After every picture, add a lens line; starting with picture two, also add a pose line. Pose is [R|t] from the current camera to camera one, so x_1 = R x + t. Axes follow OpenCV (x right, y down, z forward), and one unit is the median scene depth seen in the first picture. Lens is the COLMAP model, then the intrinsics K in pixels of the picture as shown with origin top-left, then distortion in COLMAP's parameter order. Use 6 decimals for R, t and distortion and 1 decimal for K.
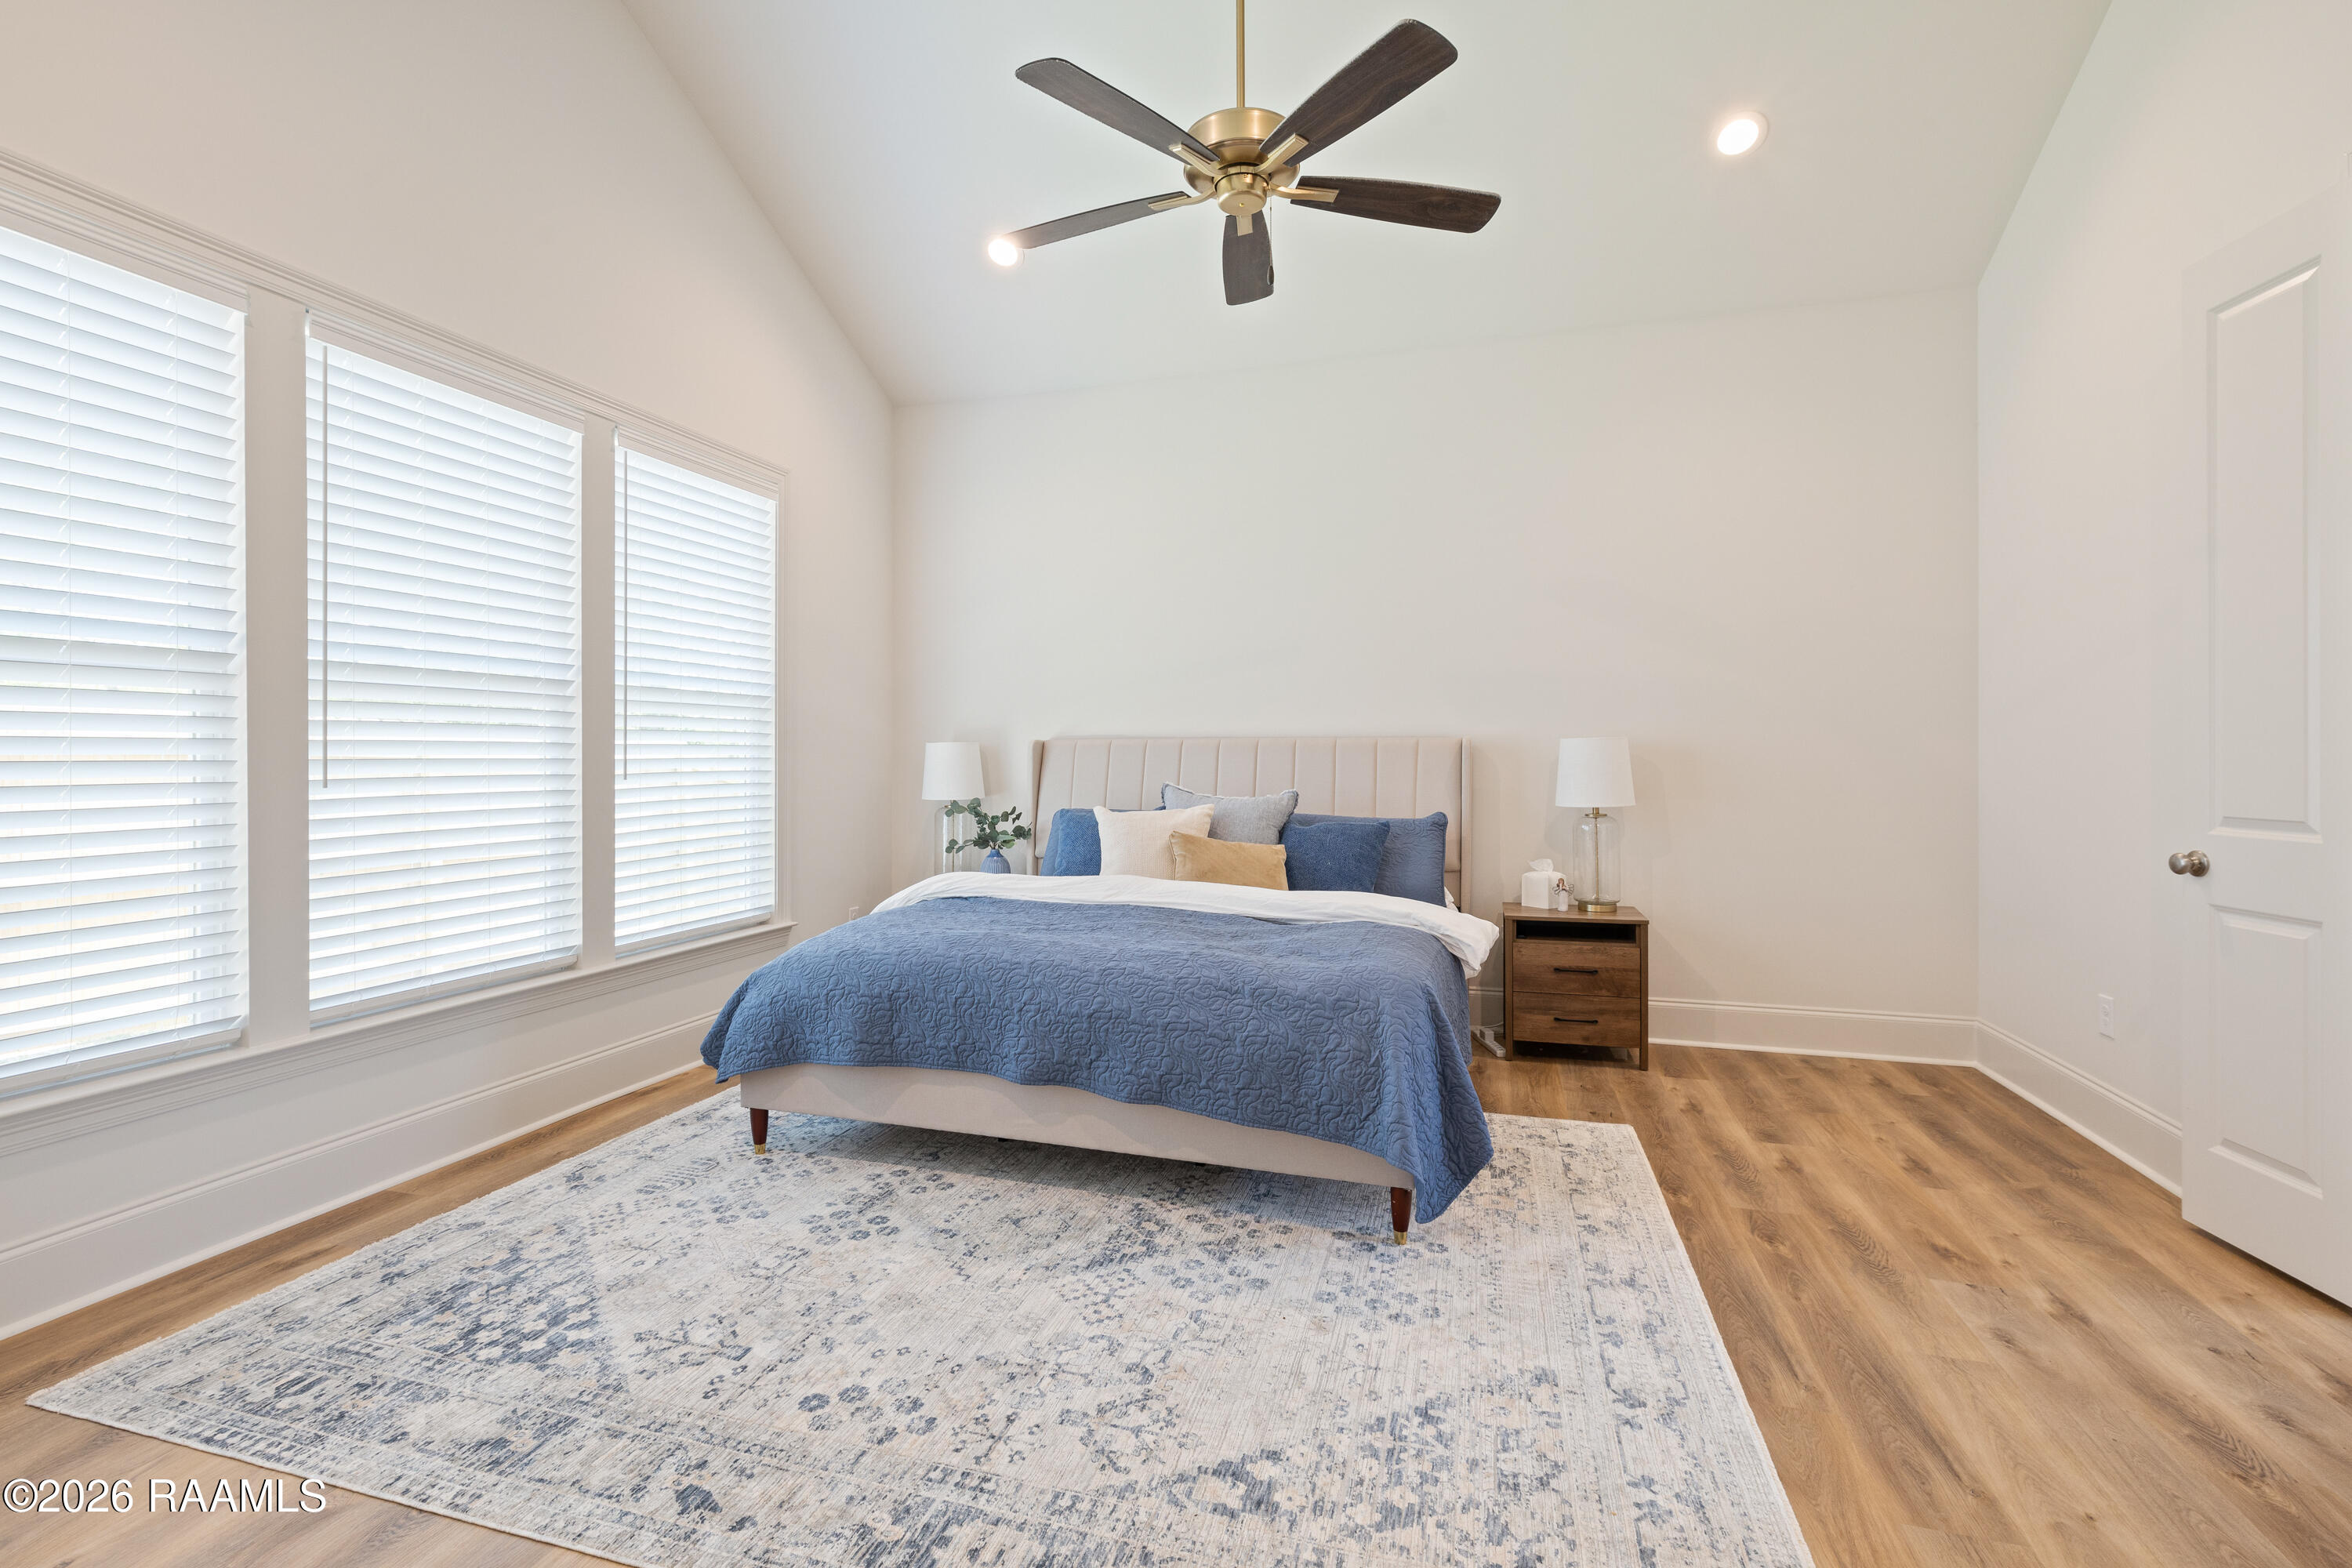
lens RADIAL K [[1060.1, 0, 1168.5], [0, 1060.1, 775.2], [0, 0, 1]] dist [-0.001708, 0.000542]
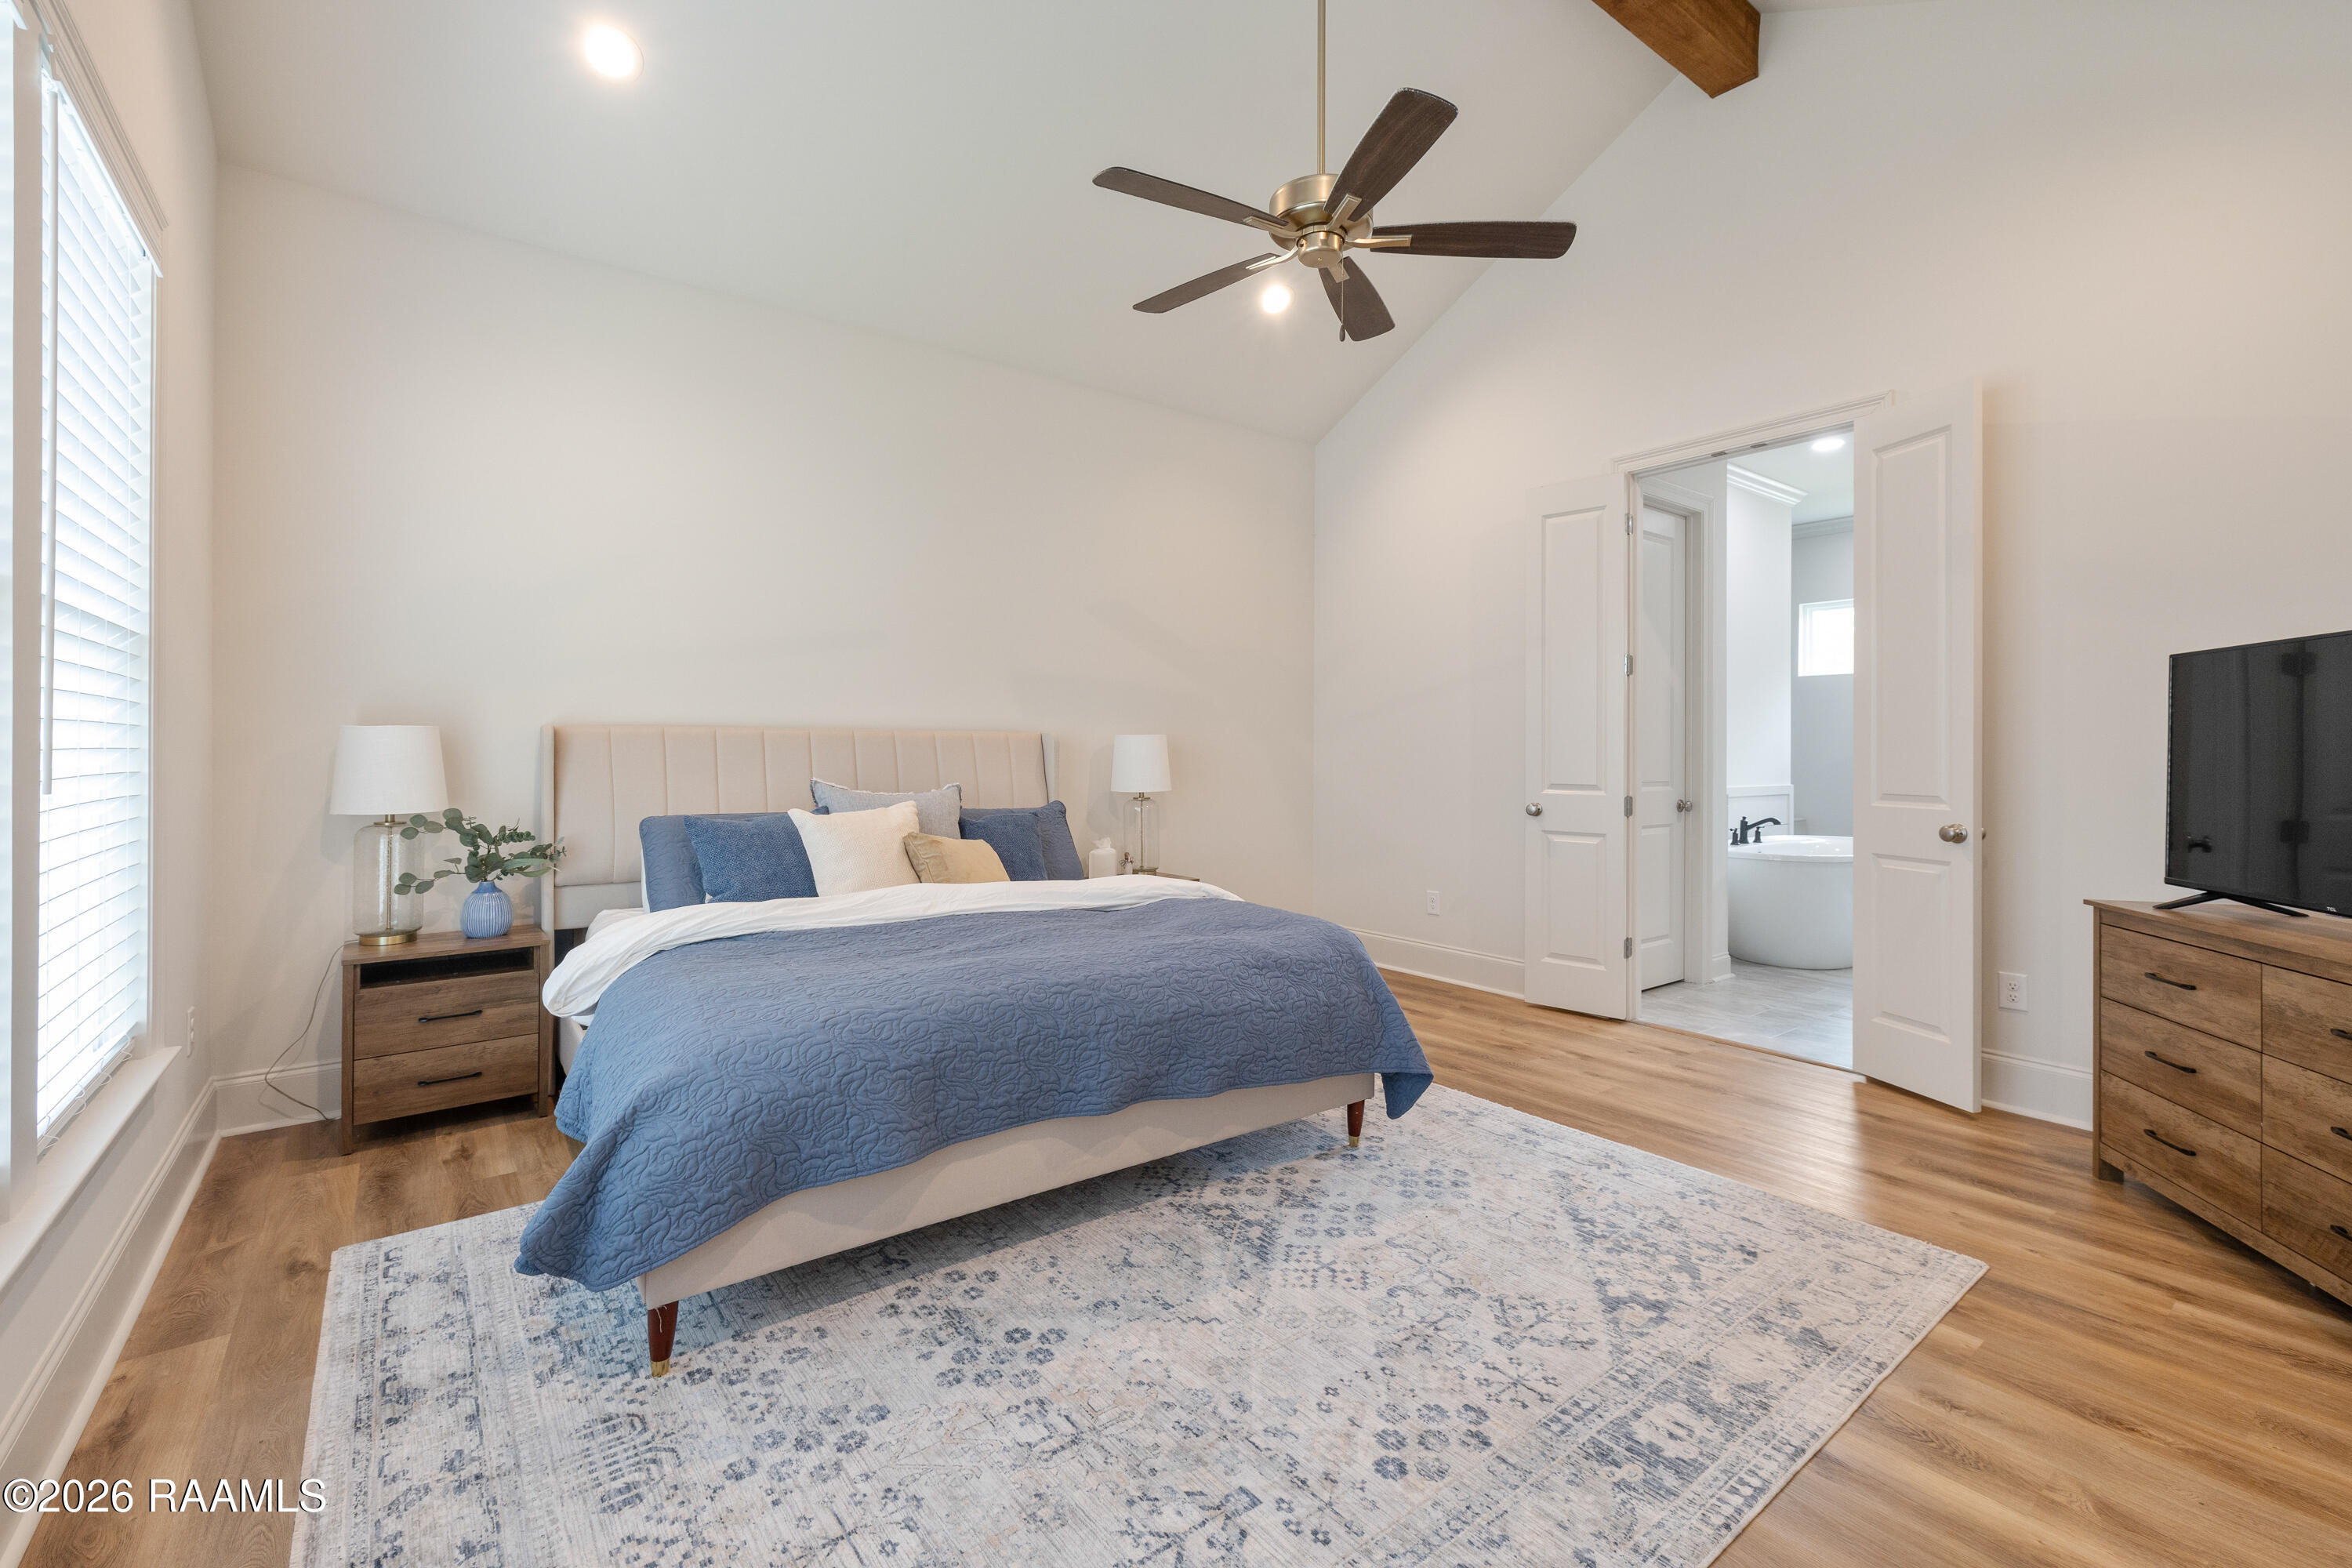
lens RADIAL K [[1003.8, 0, 1179.0], [0, 1003.8, 761.8], [0, 0, 1]] dist [0.005049, -0.000179]
pose [[0.580414, -0.004733, 0.814308, -0.812874], [0.009719, 0.999952, -0.001115, -0.005646], [-0.814264, 0.008561, 0.580432, 0.463597]]
